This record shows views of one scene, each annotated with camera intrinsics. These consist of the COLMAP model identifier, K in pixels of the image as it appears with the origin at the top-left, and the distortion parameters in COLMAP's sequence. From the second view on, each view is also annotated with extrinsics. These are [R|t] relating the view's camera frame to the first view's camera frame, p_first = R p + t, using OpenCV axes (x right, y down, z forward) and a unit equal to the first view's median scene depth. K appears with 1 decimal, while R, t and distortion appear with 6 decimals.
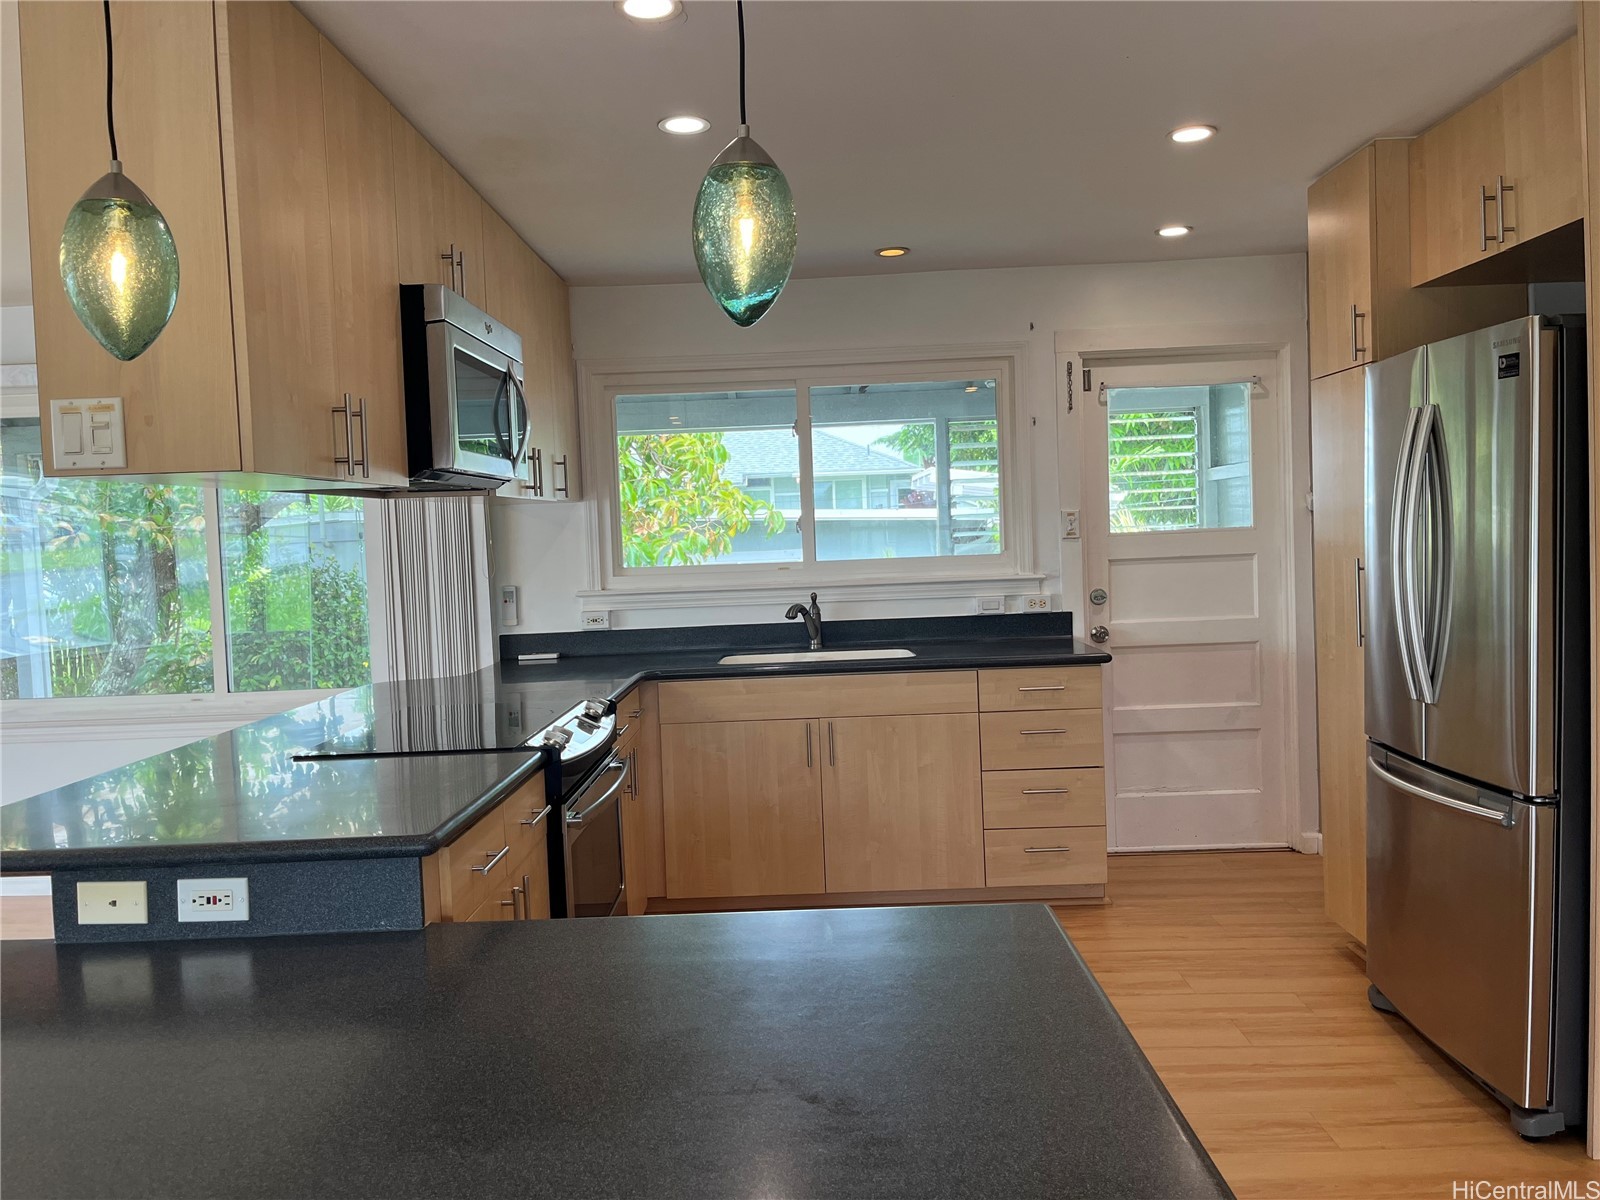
lens RADIAL K [[1213.8, 0, 798.0], [0, 1213.8, 603.0], [0, 0, 1]] dist [0.058184, -0.075884]
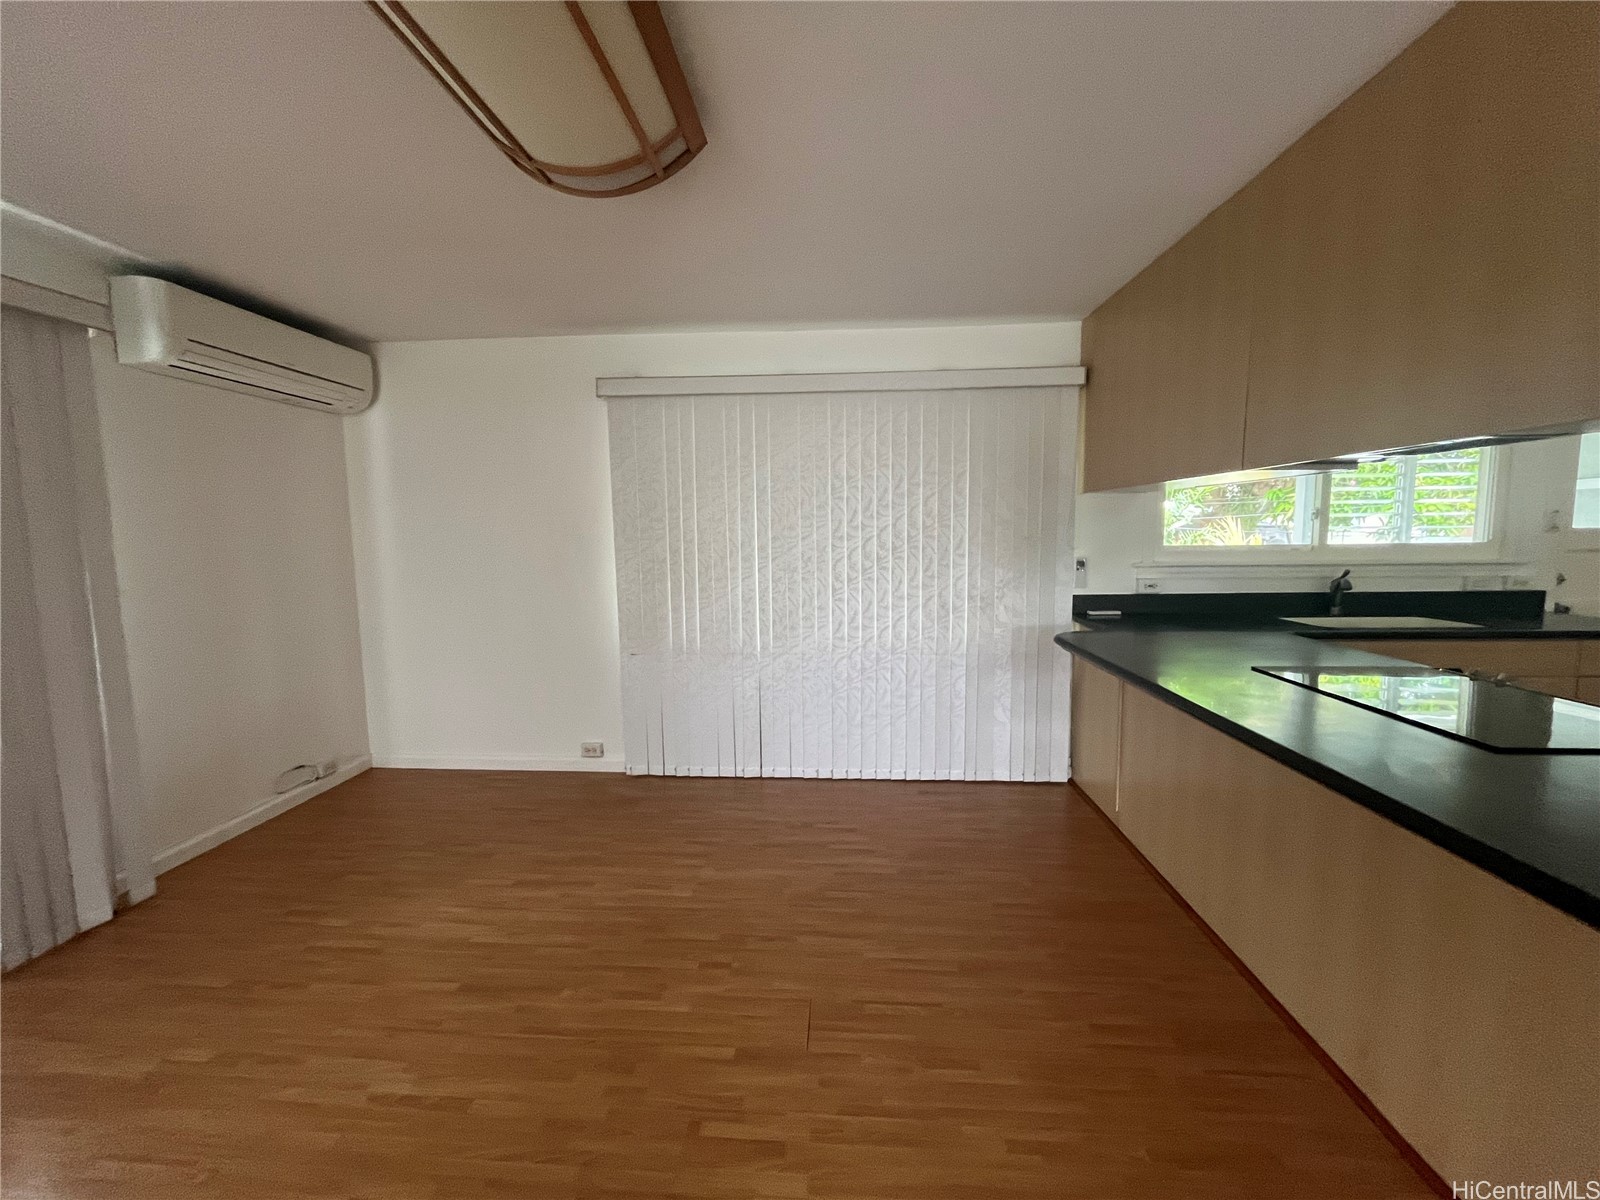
lens RADIAL K [[657.7, 0, 796.6], [0, 657.7, 601.0], [0, 0, 1]] dist [-0.003523, 0.000003]
pose [[0.997876, 0.030775, -0.057406, -0.495714], [-0.028188, 0.998574, 0.045347, 0.009364], [0.058720, -0.043632, 0.997320, 0.289789]]
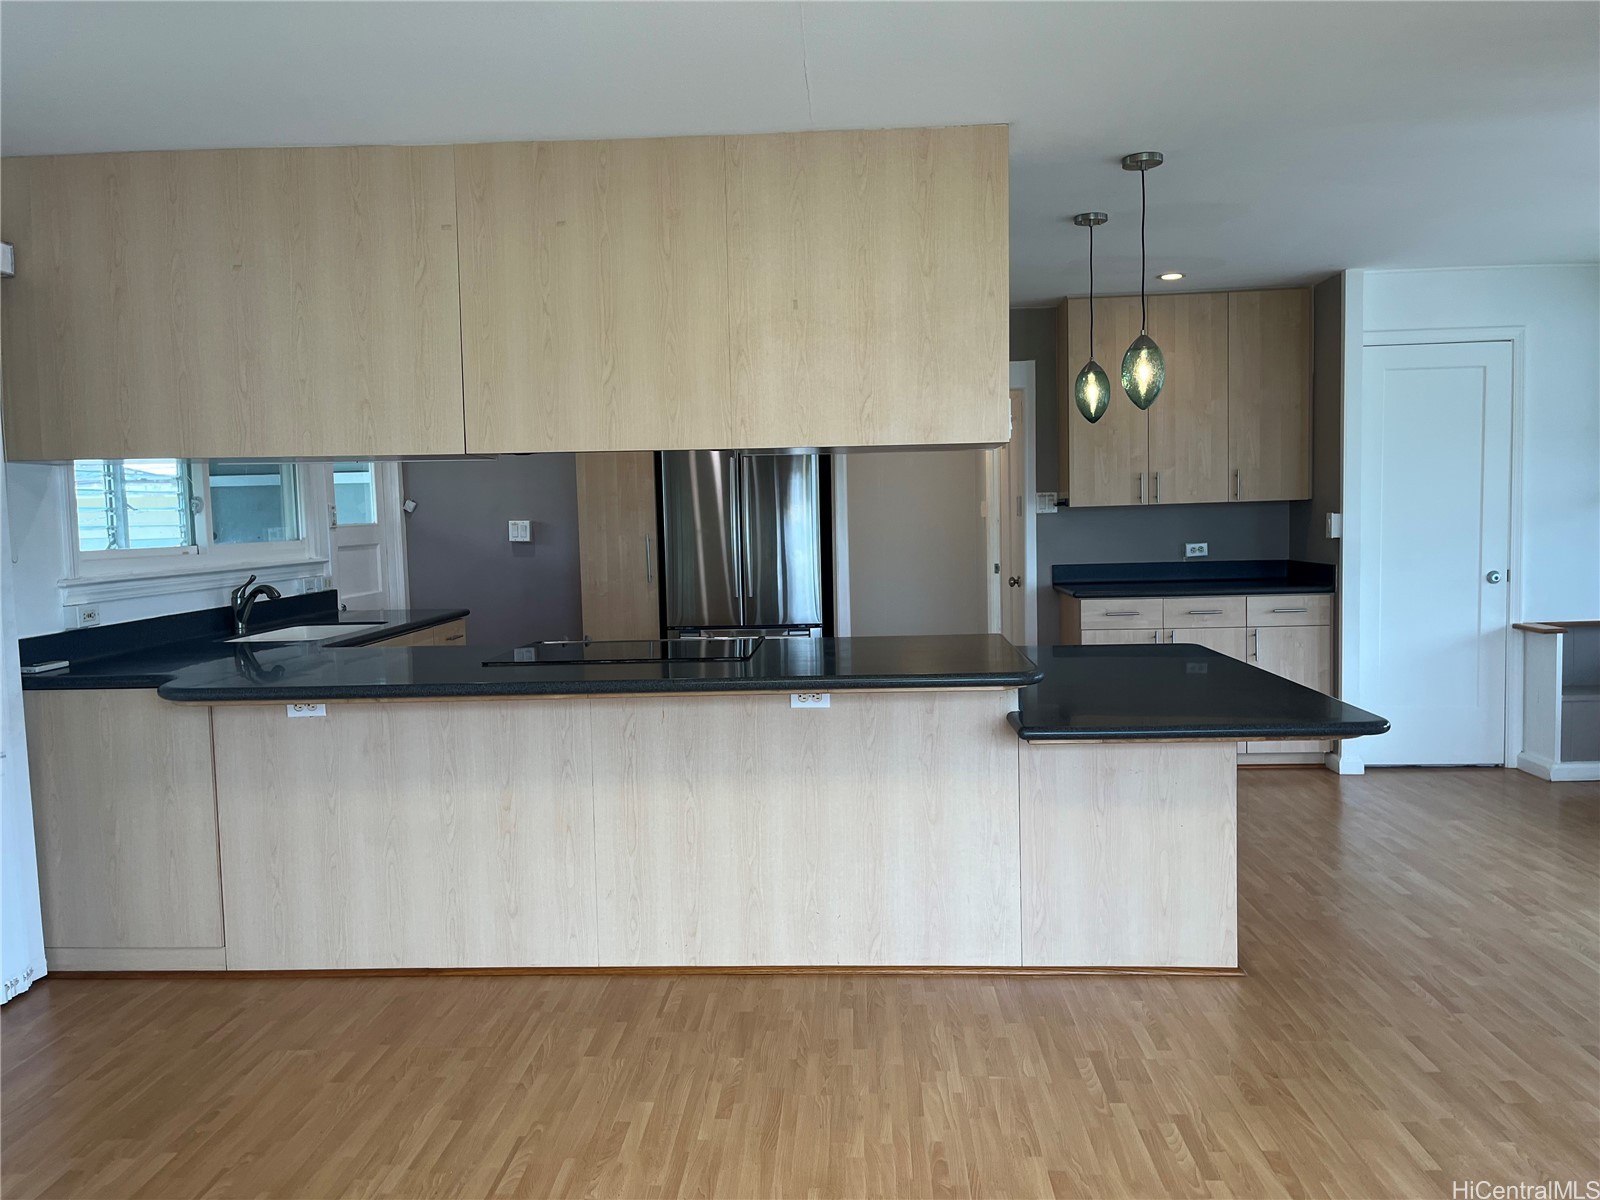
lens RADIAL K [[1213.8, 0, 798.0], [0, 1213.8, 603.0], [0, 0, 1]] dist [0.058184, -0.075884]
pose [[0.037787, -0.037092, 0.998597, -0.949197], [0.082150, 0.996044, 0.033889, 0.017165], [-0.995903, 0.080754, 0.040684, 0.502276]]
